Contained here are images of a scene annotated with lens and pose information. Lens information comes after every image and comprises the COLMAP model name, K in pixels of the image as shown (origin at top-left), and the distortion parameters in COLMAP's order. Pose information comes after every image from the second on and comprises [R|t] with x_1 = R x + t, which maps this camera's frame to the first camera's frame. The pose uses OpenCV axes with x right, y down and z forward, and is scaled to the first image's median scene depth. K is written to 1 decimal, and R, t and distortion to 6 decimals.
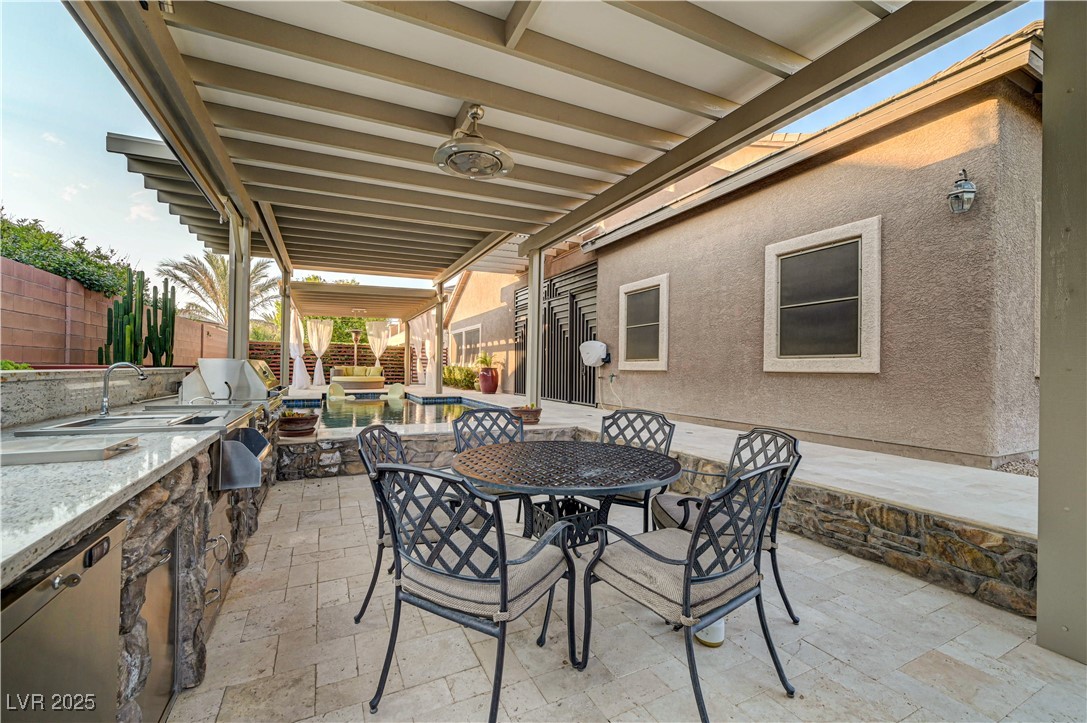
lens RADIAL K [[440.1, 0, 540.1], [0, 440.1, 358.1], [0, 0, 1]] dist [-0.001385, -0.000138]
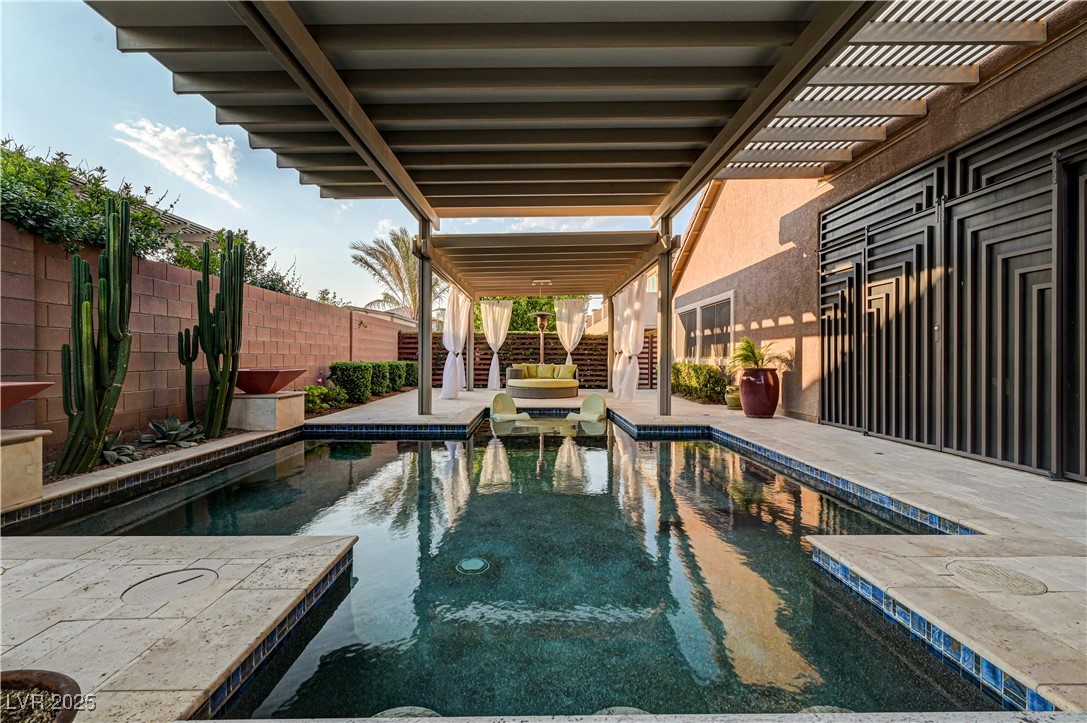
lens RADIAL K [[440.1, 0, 544.2], [0, 440.1, 353.4], [0, 0, 1]] dist [-0.001385, -0.000138]
pose [[0.899171, -0.009544, -0.437493, -0.116735], [0.014517, 0.999862, 0.008024, -0.004345], [0.437357, -0.013566, 0.899186, 0.409232]]
